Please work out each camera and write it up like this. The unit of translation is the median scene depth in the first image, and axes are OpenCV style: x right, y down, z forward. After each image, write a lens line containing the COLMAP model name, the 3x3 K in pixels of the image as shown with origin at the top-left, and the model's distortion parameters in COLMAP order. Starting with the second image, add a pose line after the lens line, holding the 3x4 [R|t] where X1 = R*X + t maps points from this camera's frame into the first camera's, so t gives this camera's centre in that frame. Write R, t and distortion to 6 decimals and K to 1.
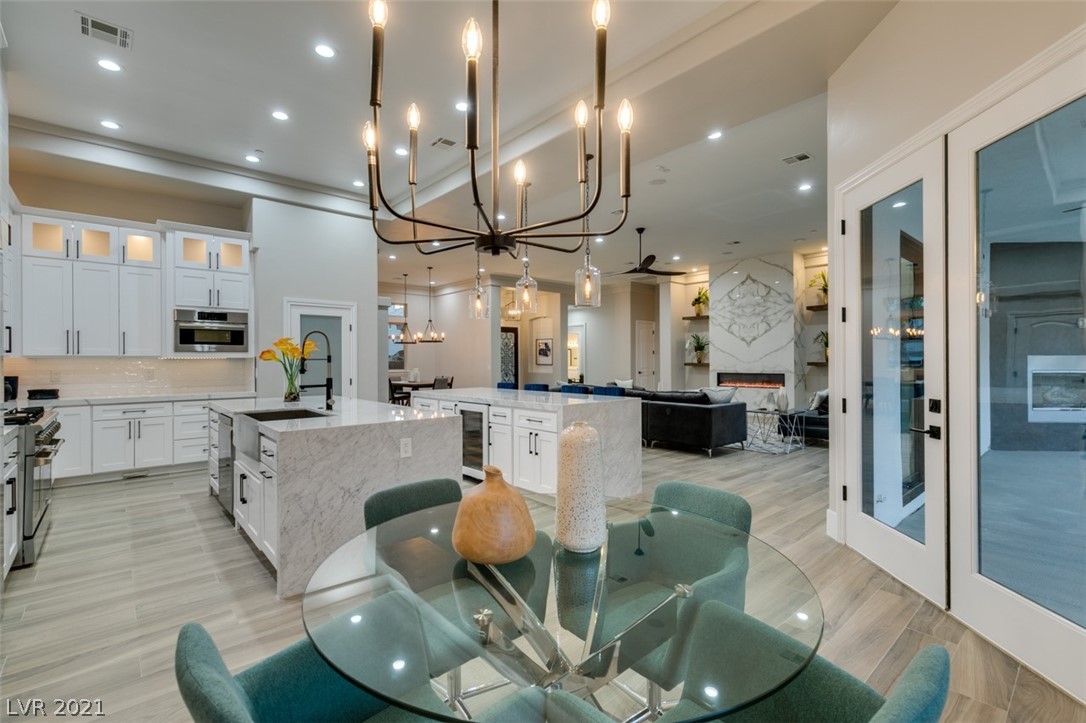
lens RADIAL K [[488.8, 0, 543.4], [0, 488.8, 358.1], [0, 0, 1]] dist [0.007701, -0.001911]
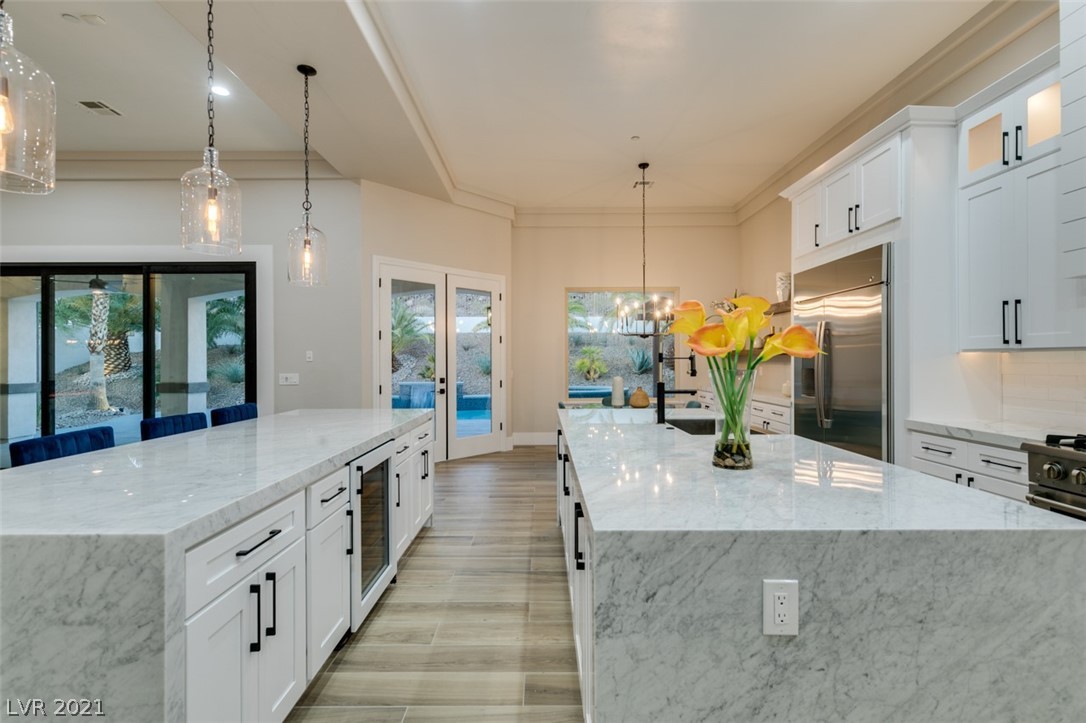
lens RADIAL K [[488.8, 0, 543.2], [0, 488.8, 362.4], [0, 0, 1]] dist [0.007701, -0.001911]
pose [[-0.753103, 0.005762, 0.657878, -0.485738], [0.005298, 0.999982, -0.002694, 0.006380], [-0.657882, 0.001457, -0.753120, 1.026742]]
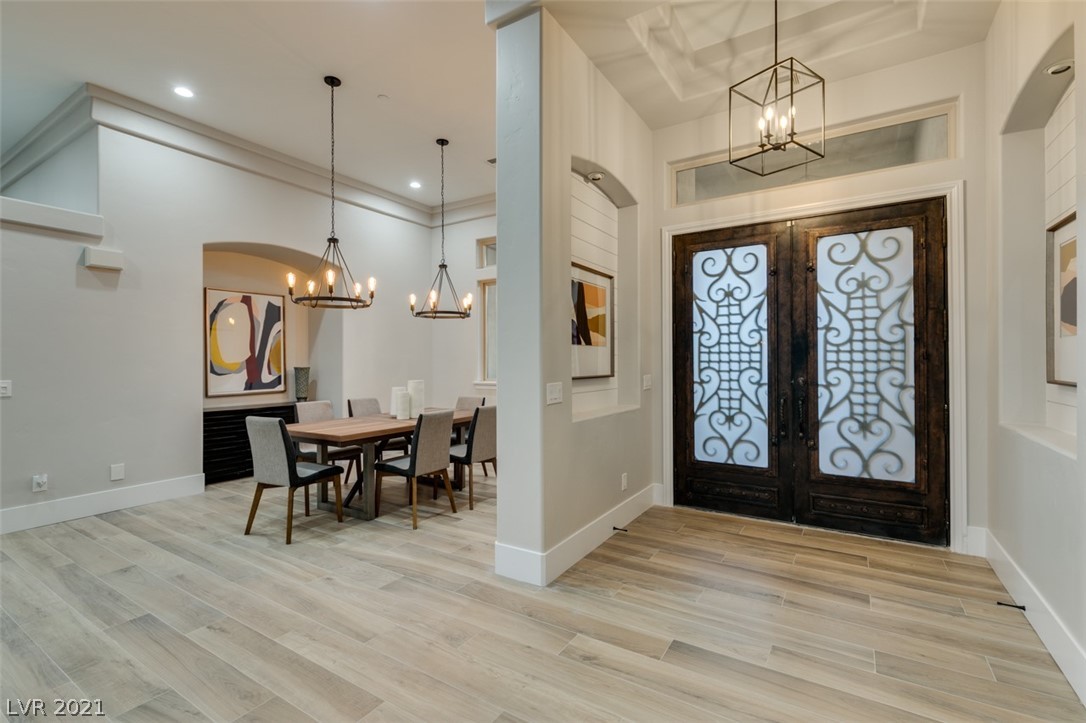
lens RADIAL K [[488.8, 0, 542.8], [0, 488.8, 359.4], [0, 0, 1]] dist [0.007701, -0.001911]
pose [[0.279458, 0.001068, -0.960157, 0.247606], [0.007770, 0.999964, 0.003374, 0.008092], [0.960127, -0.008404, 0.279439, 2.017749]]
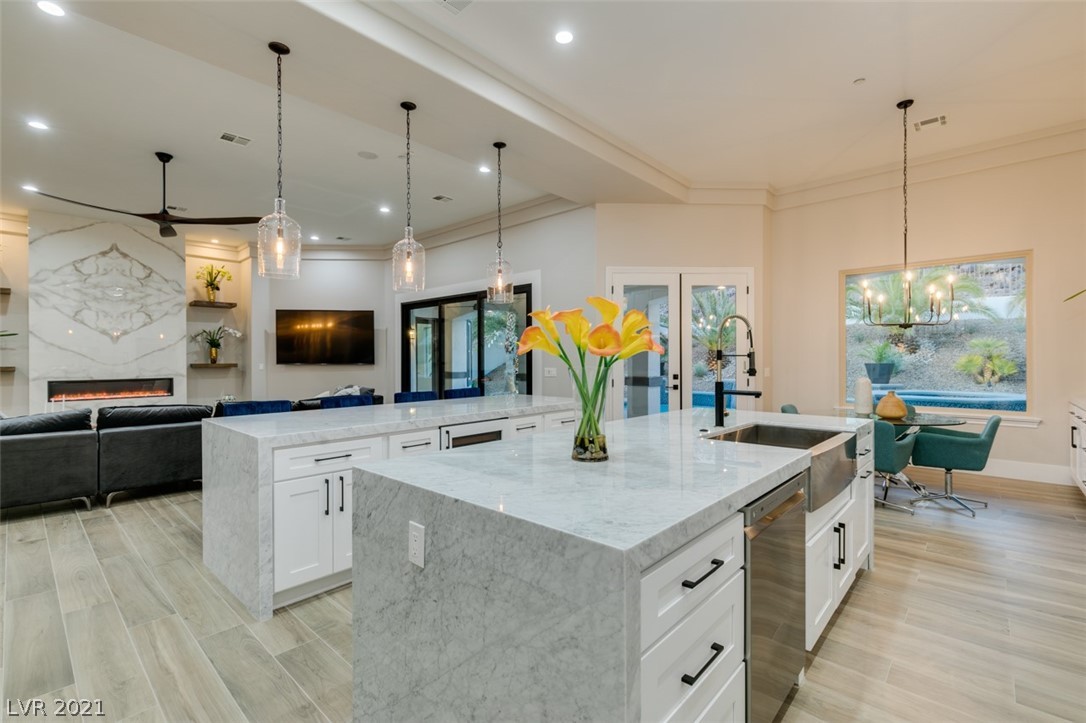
lens RADIAL K [[488.8, 0, 541.2], [0, 488.8, 357.9], [0, 0, 1]] dist [0.007701, -0.001911]
pose [[-0.103196, 0.006950, 0.994637, -0.675133], [0.000069, 0.999976, -0.006981, 0.006521], [-0.994661, -0.000652, -0.103194, 0.802223]]
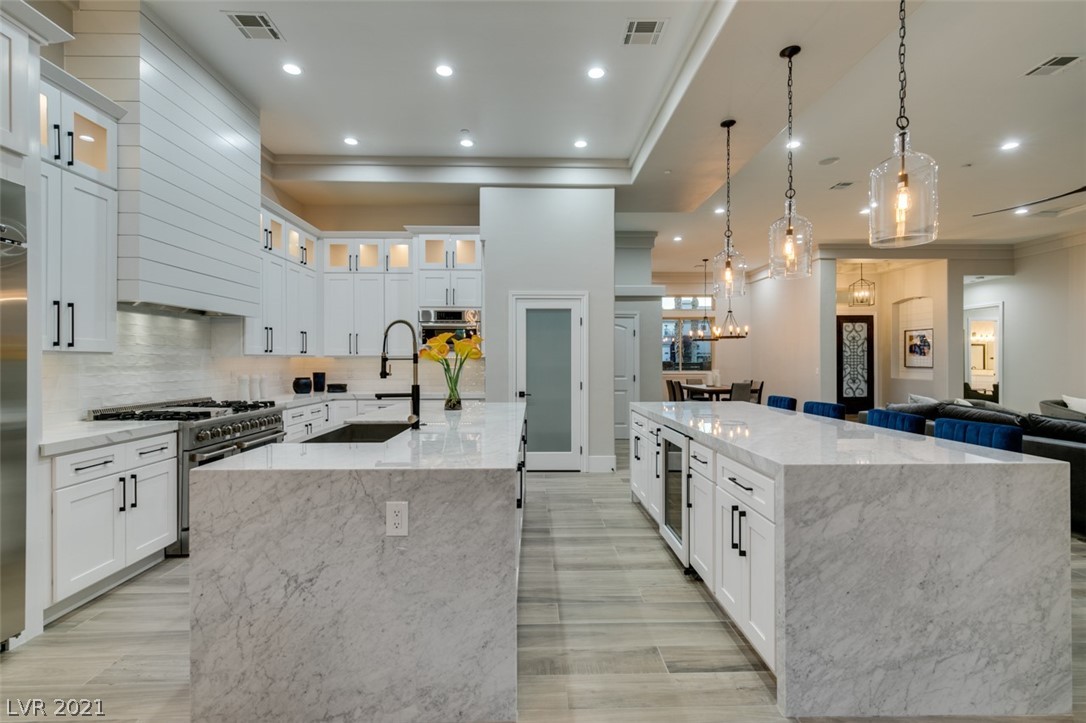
lens RADIAL K [[488.8, 0, 543.3], [0, 488.8, 359.2], [0, 0, 1]] dist [0.007701, -0.001911]
pose [[0.766194, 0.001935, -0.642607, 0.102095], [-0.000171, 0.999996, 0.002807, 0.000531], [0.642610, -0.002041, 0.766191, 0.342896]]
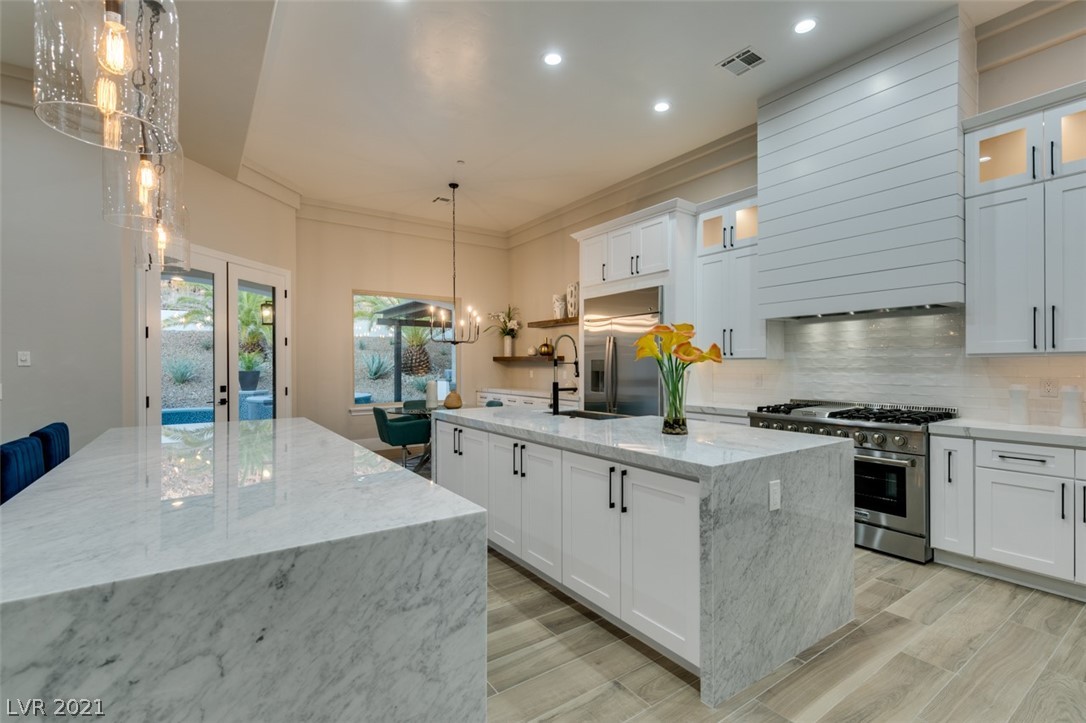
lens RADIAL K [[488.8, 0, 543.4], [0, 488.8, 369.9], [0, 0, 1]] dist [0.007701, -0.001911]
pose [[-0.993581, 0.006351, 0.112943, -0.315543], [0.007085, 0.999956, 0.006095, 0.006291], [-0.112900, 0.006856, -0.993583, 1.184956]]
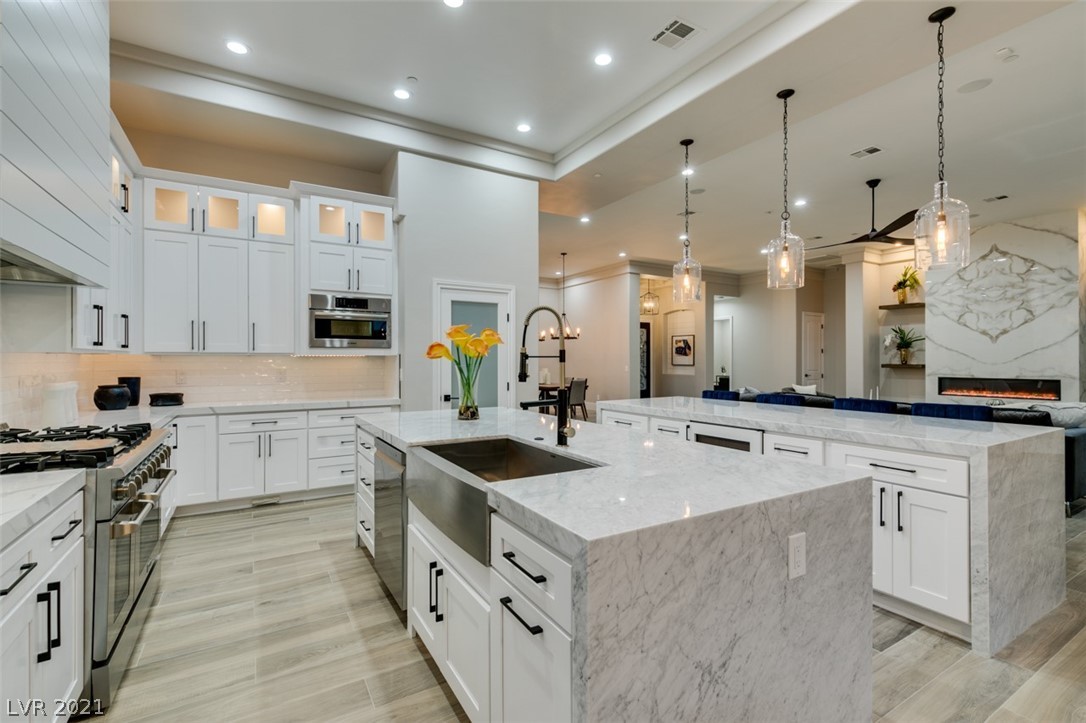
lens RADIAL K [[488.8, 0, 543.2], [0, 488.8, 358.1], [0, 0, 1]] dist [0.007701, -0.001911]
pose [[0.983756, 0.002873, -0.179488, -0.215568], [-0.002768, 0.999996, 0.000833, 0.002277], [0.179490, -0.000322, 0.983760, 0.261610]]
